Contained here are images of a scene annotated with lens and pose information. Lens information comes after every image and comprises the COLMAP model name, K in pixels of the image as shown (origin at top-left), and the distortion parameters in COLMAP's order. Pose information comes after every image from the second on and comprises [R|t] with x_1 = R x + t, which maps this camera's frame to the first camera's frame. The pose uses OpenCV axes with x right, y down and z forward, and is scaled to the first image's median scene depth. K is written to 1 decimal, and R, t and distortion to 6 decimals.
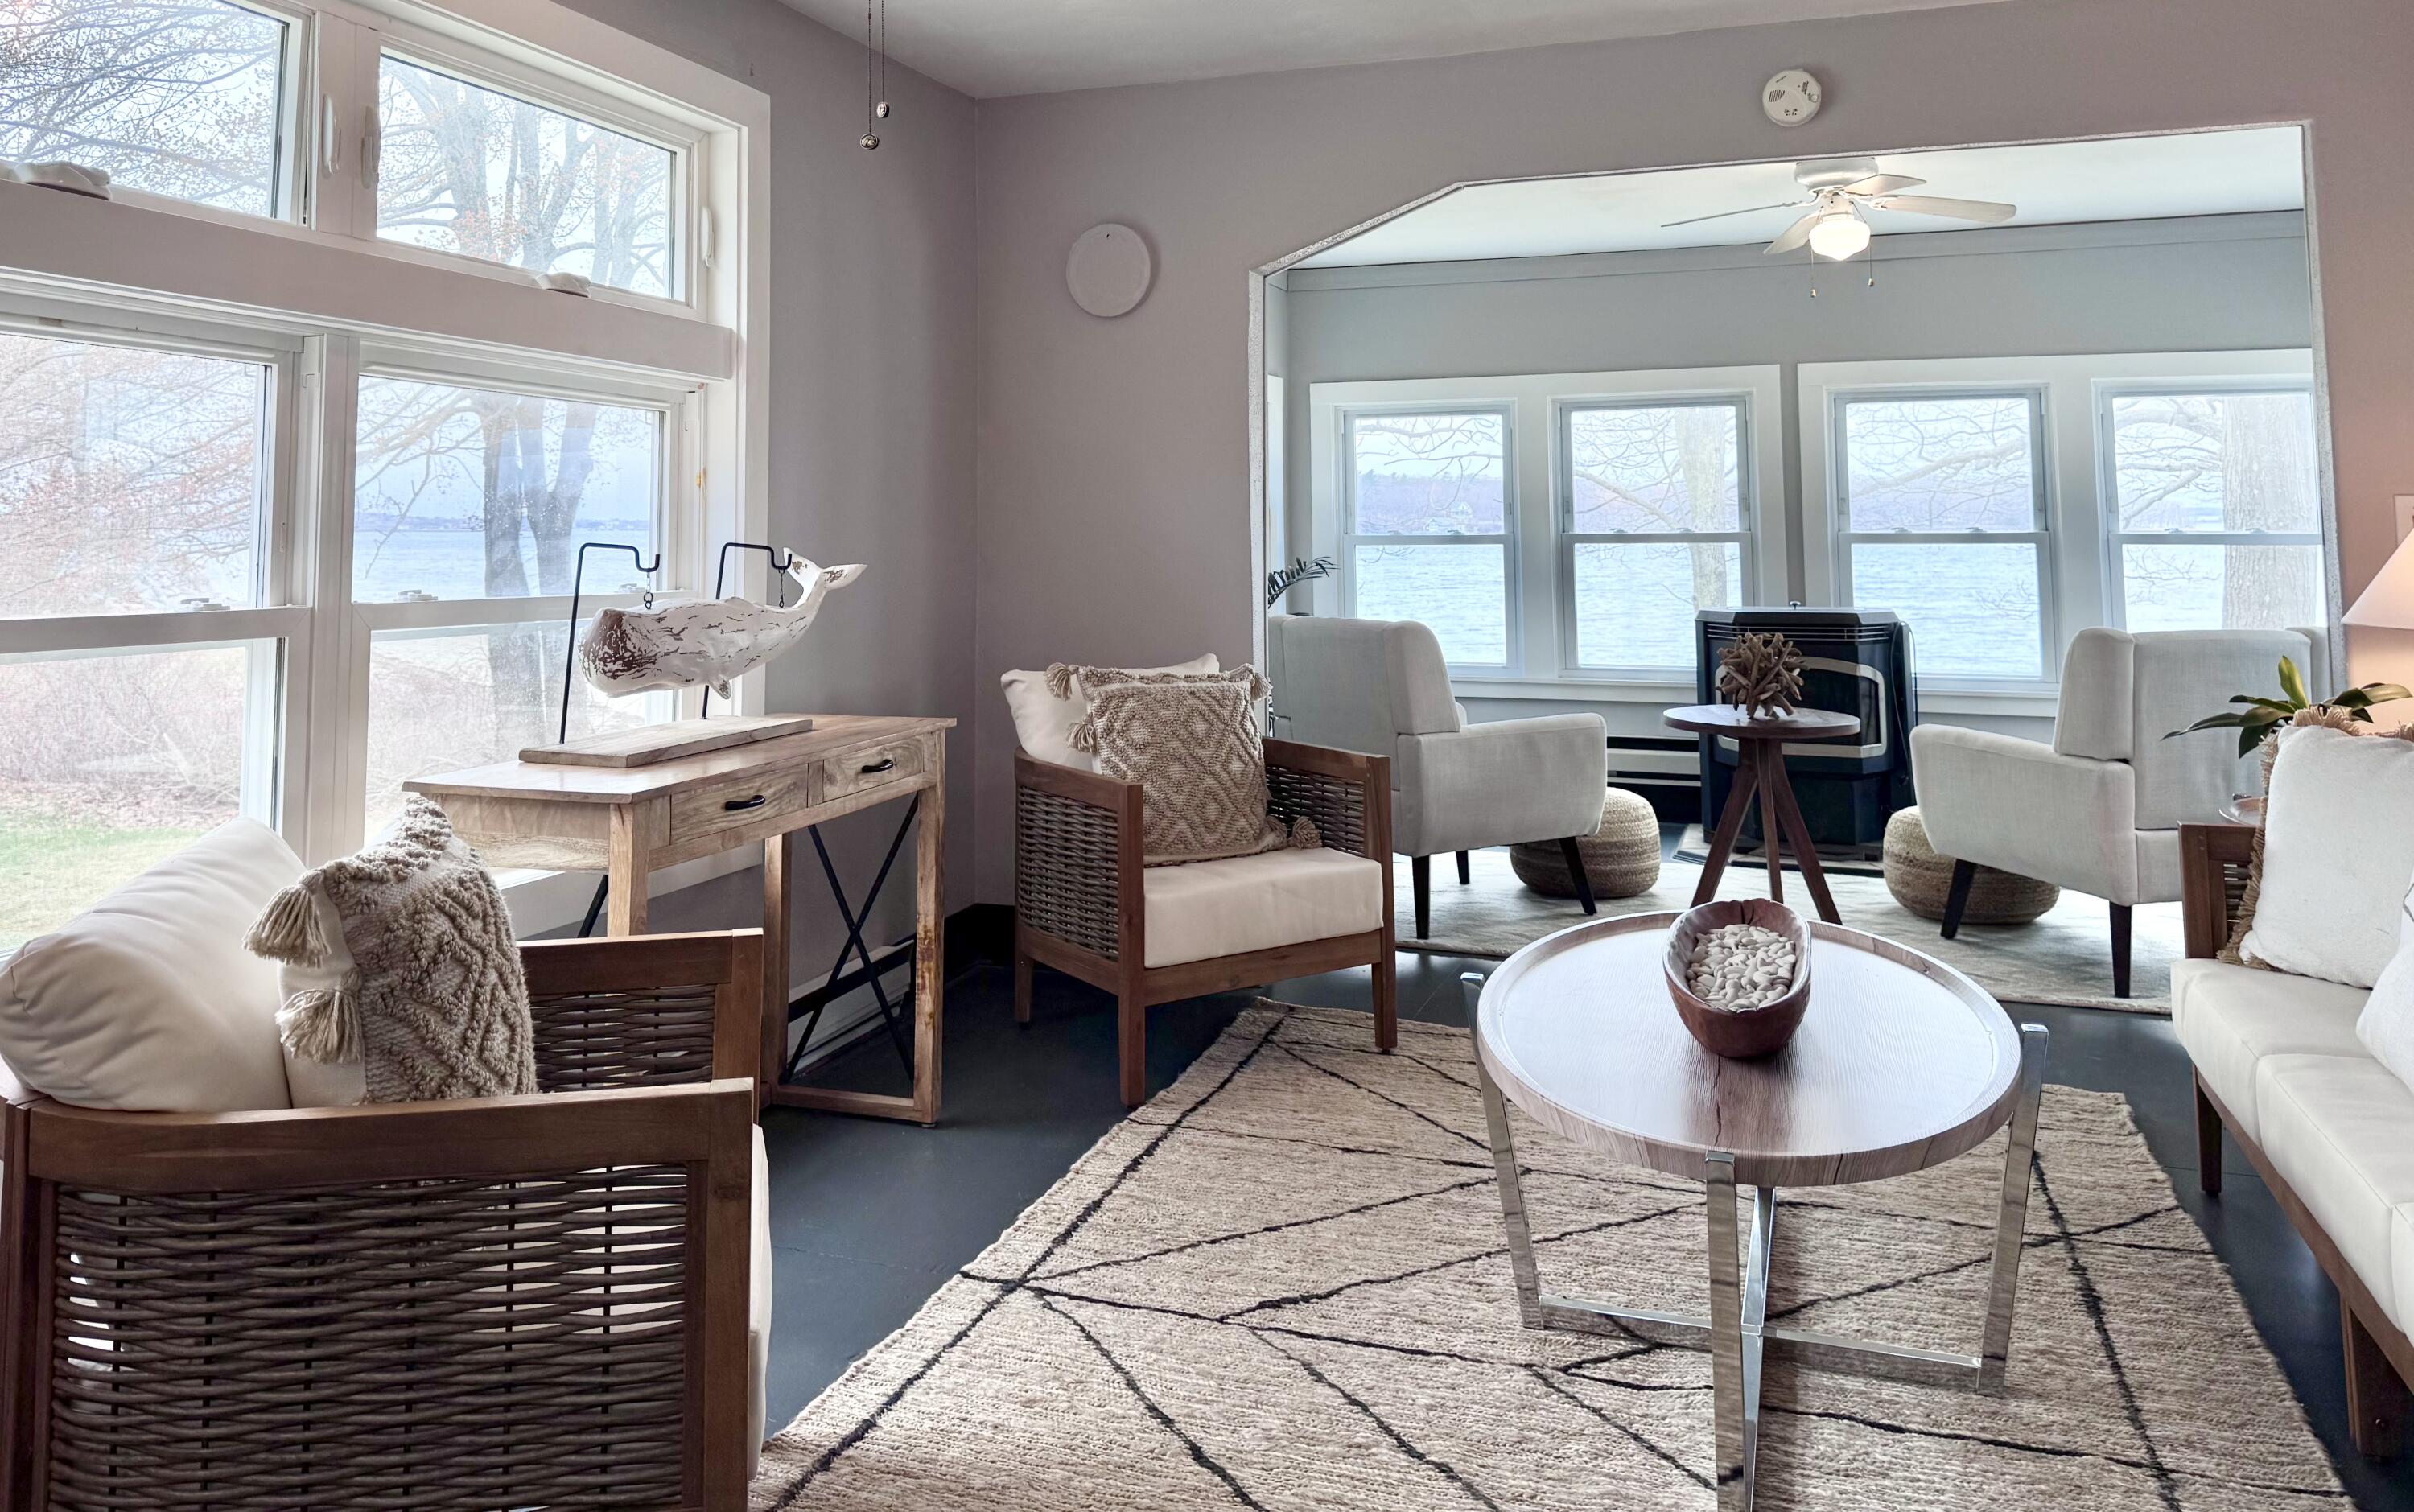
lens RADIAL K [[1722.1, 0, 1159.2], [0, 1722.1, 415.2], [0, 0, 1]] dist [0.084438, -0.100329]
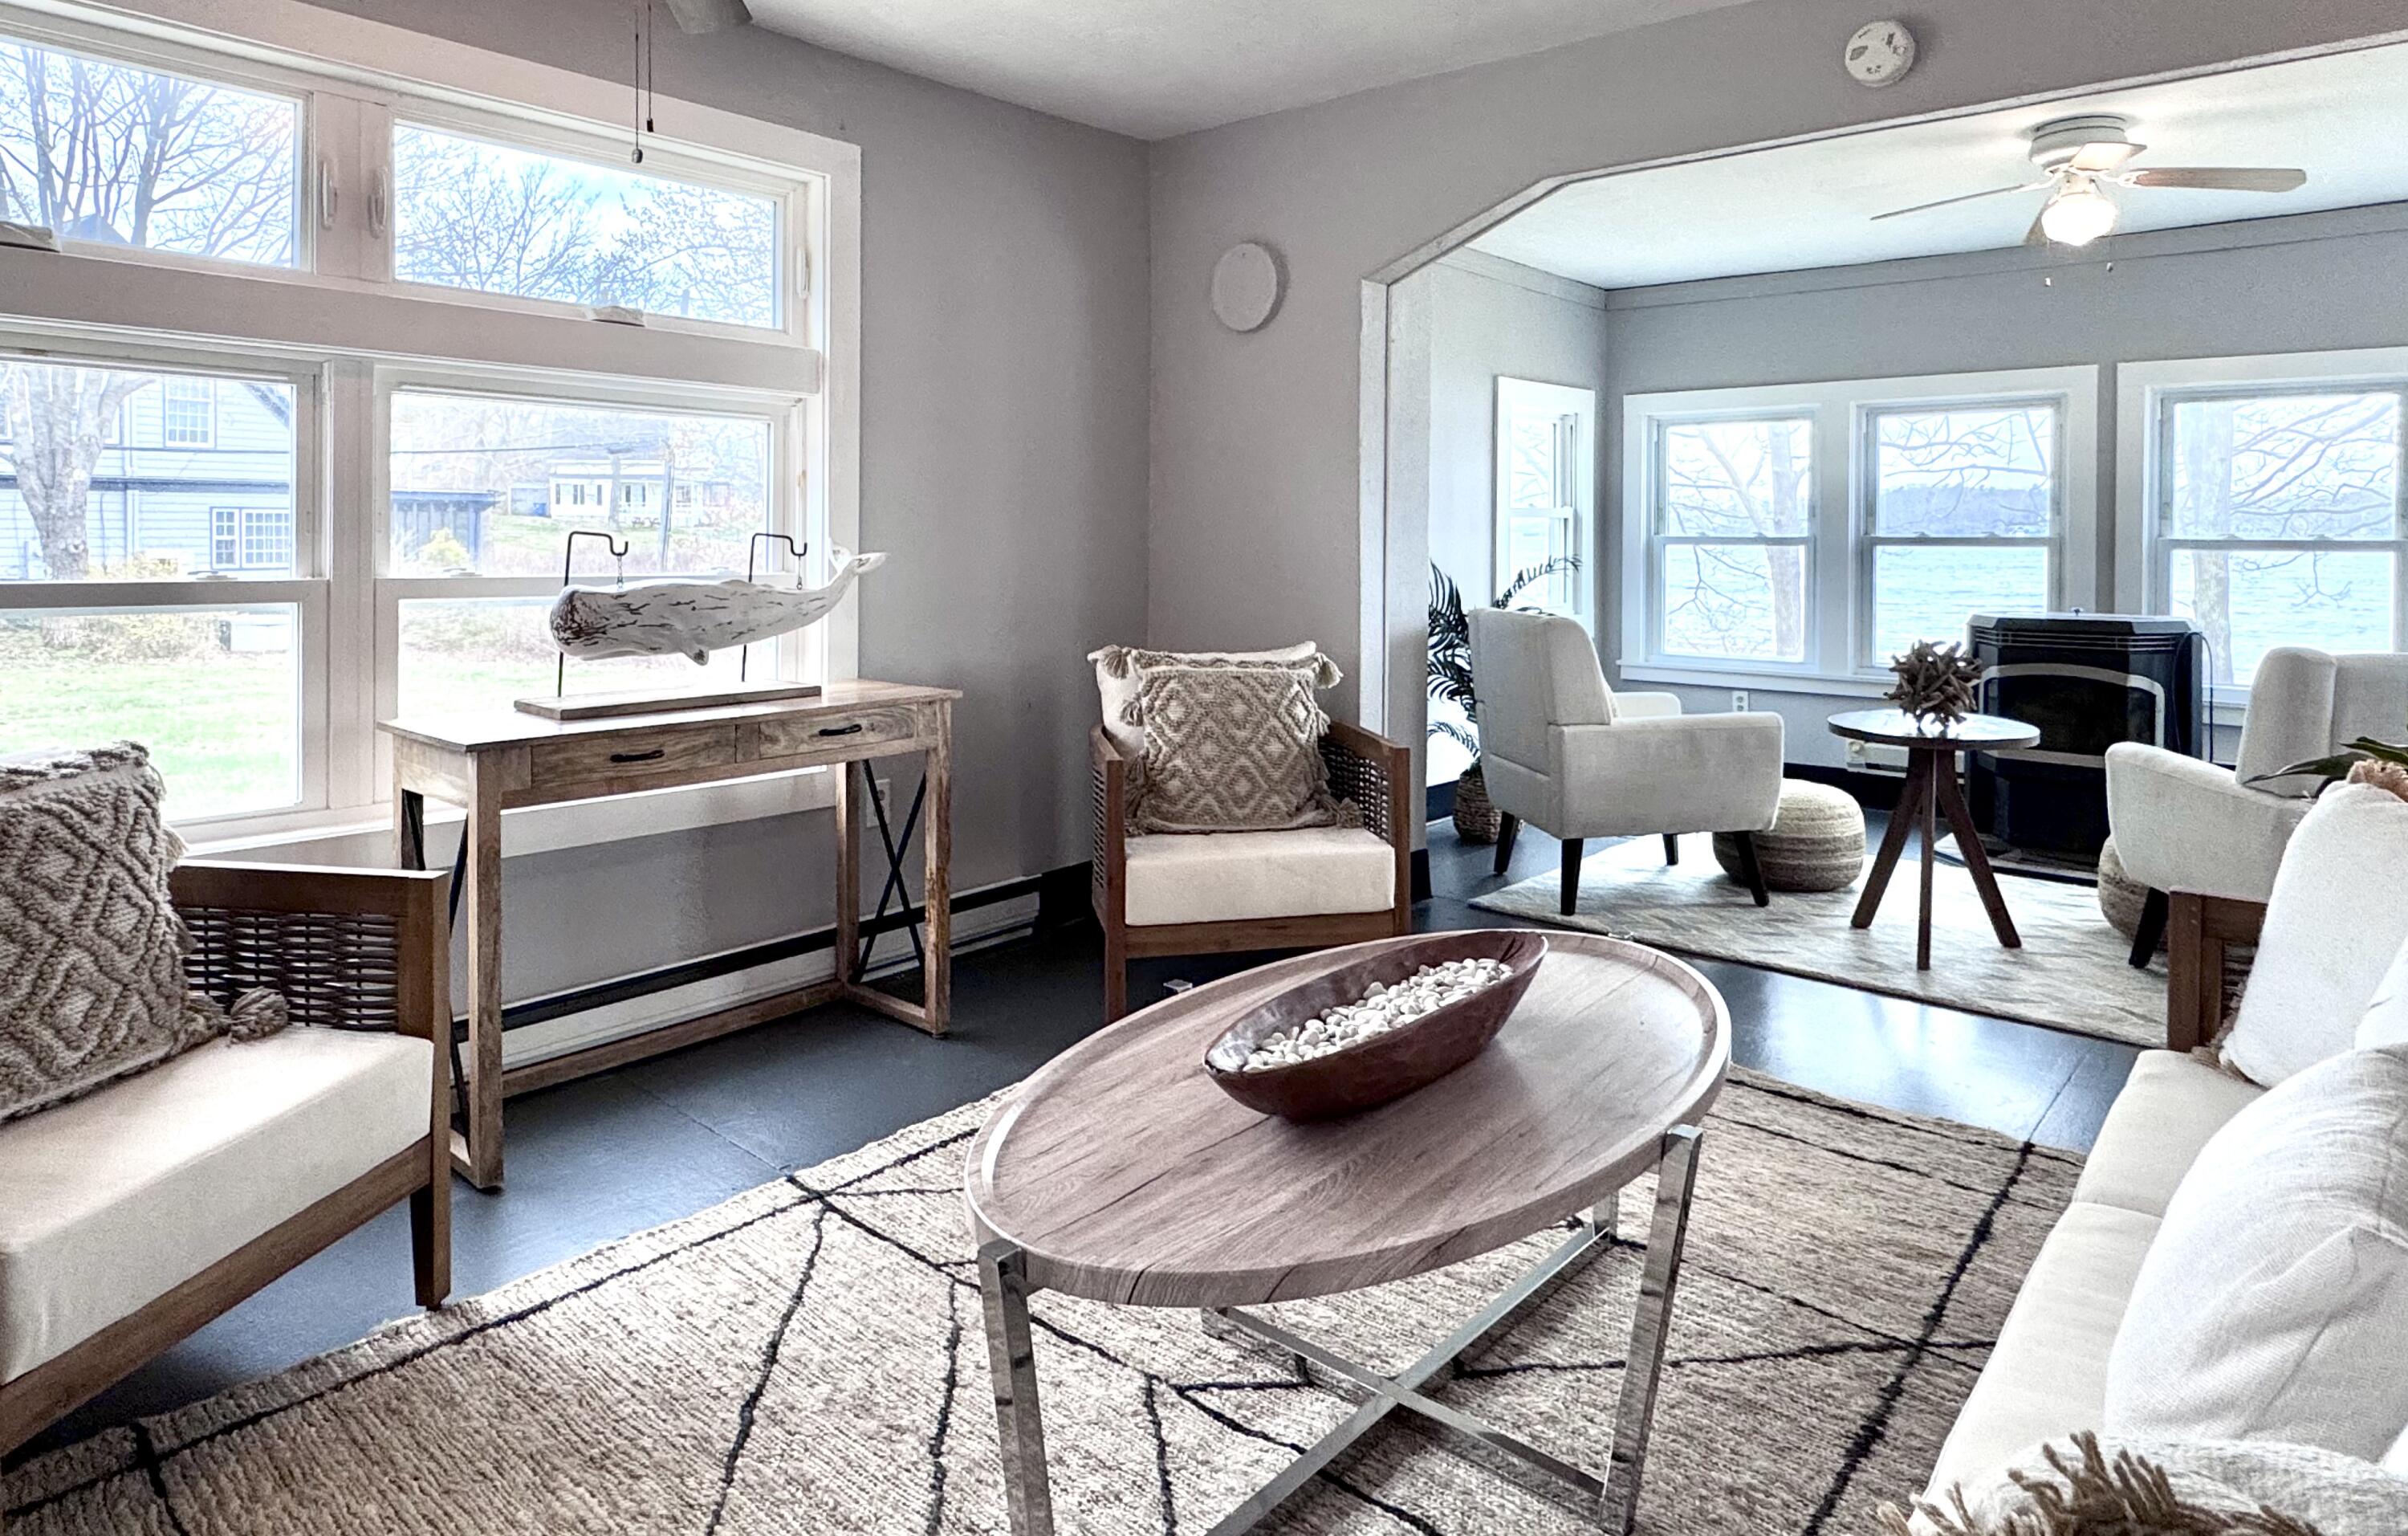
lens RADIAL K [[1374.6, 0, 1235.2], [0, 1374.6, 548.2], [0, 0, 1]] dist [-0.000457, 0.000190]
pose [[0.938180, 0.013274, -0.345894, 0.322748], [0.014164, 0.996955, 0.076677, 0.014972], [0.345858, -0.076836, 0.935135, 0.210837]]
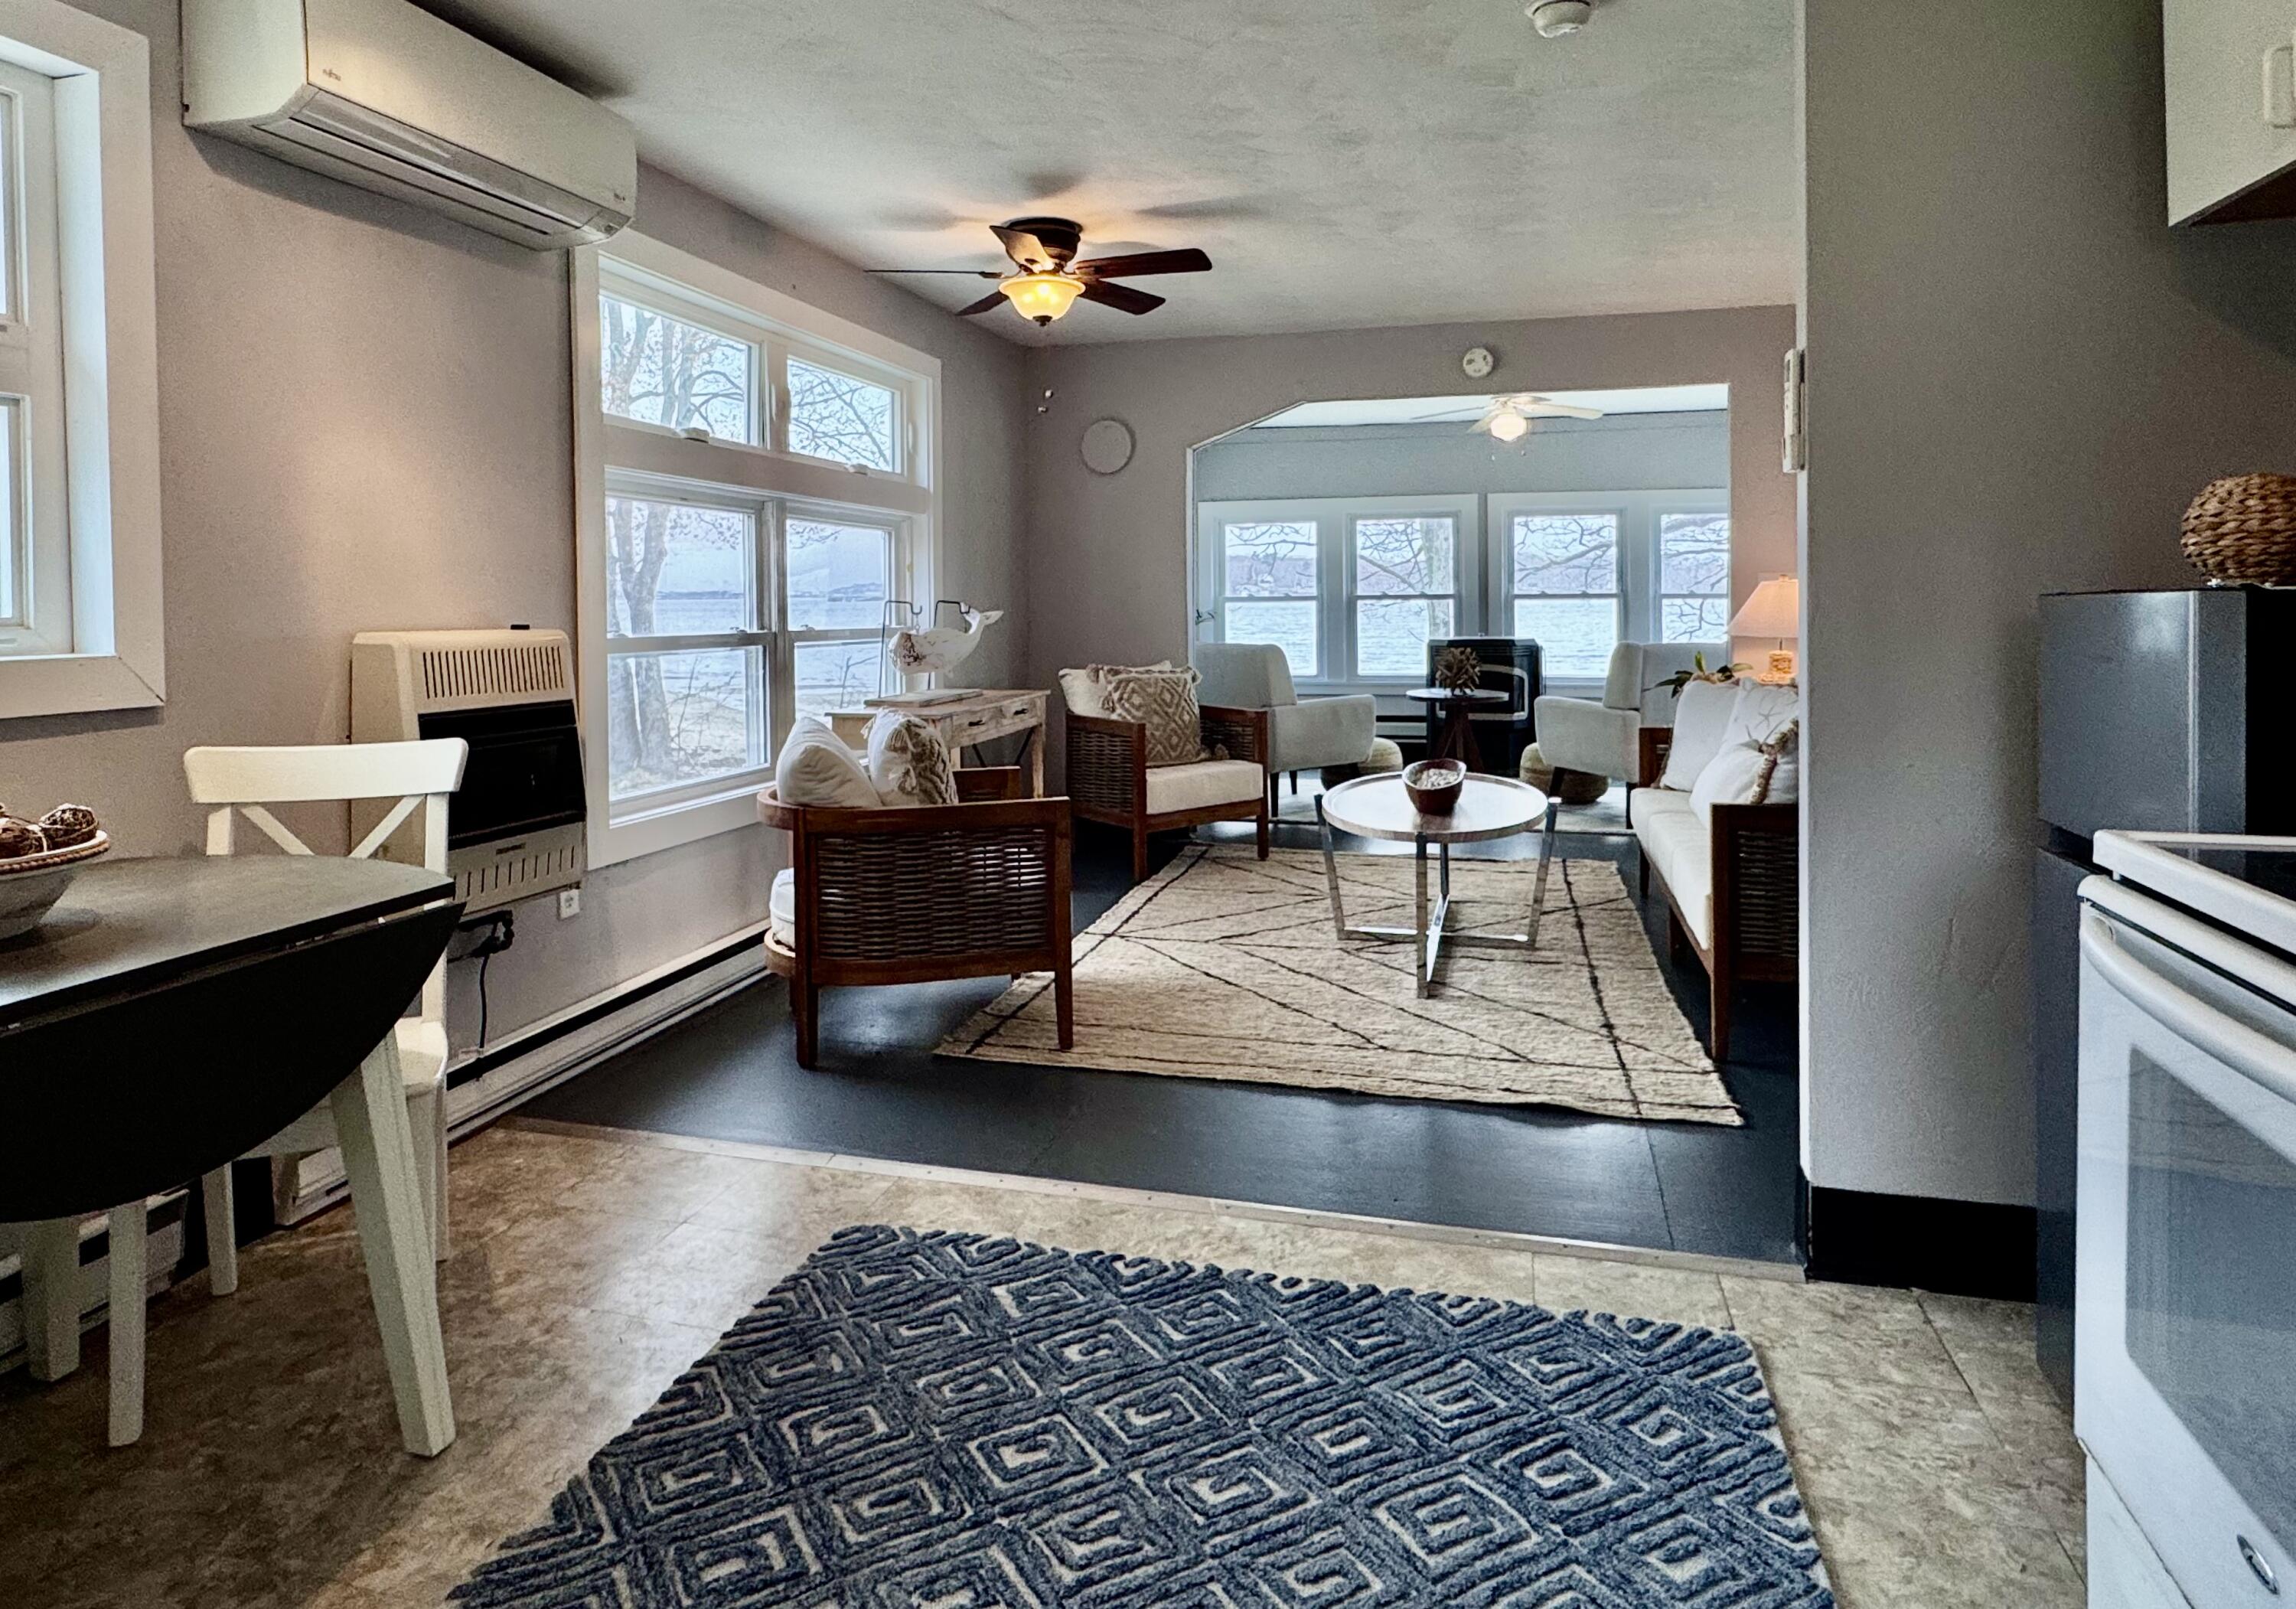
lens RADIAL K [[1286.4, 0, 1148.5], [0, 1286.4, 640.0], [0, 0, 1]] dist [-0.055329, -0.000066]
pose [[0.996771, -0.007825, 0.079911, -0.111499], [-0.000344, 0.994813, 0.101716, -0.025185], [-0.080292, -0.101415, 0.991599, -0.394603]]
